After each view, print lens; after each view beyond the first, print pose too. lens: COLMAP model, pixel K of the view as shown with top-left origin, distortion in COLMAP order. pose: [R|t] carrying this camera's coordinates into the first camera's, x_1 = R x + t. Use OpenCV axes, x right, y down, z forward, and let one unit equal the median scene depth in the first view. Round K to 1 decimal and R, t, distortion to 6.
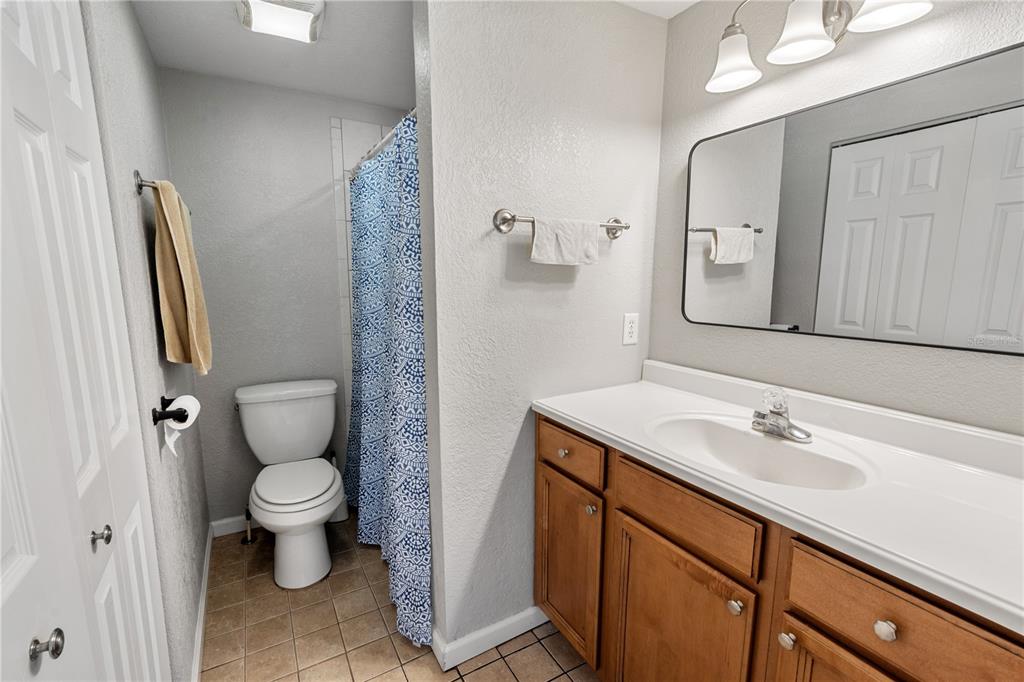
lens RADIAL K [[456.4, 0, 507.6], [0, 456.4, 349.8], [0, 0, 1]] dist [0.001474, -0.000375]
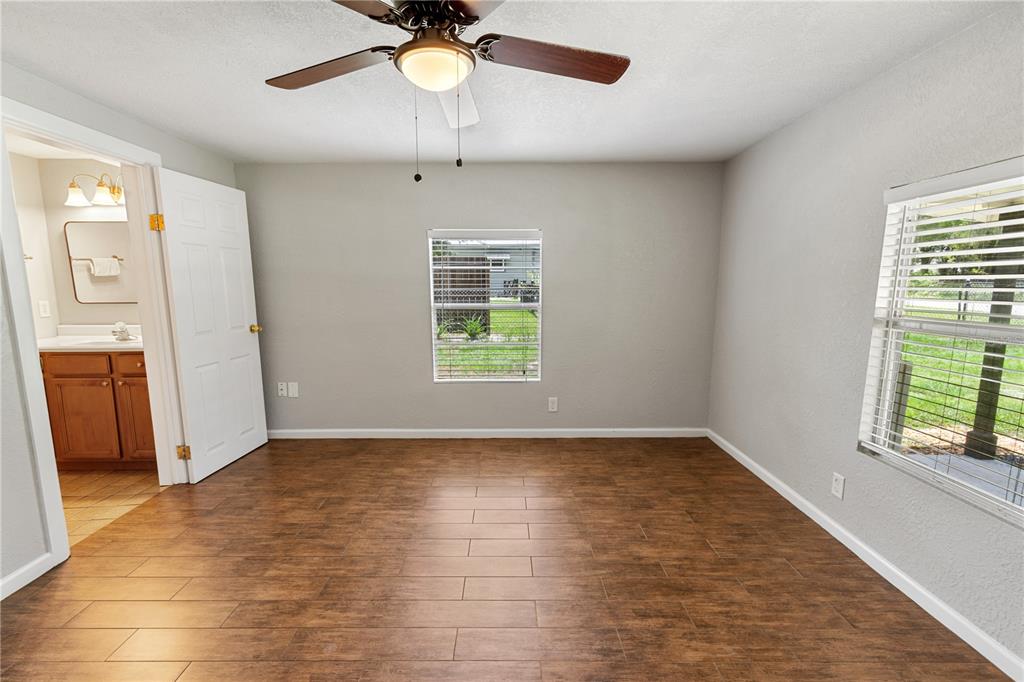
lens RADIAL K [[456.4, 0, 507.6], [0, 456.4, 349.8], [0, 0, 1]] dist [0.001474, -0.000375]
pose [[0.493419, -0.125941, 0.860626, -0.452497], [0.140251, 0.988034, 0.064176, 0.278429], [-0.858410, 0.089038, 0.505178, -1.658983]]
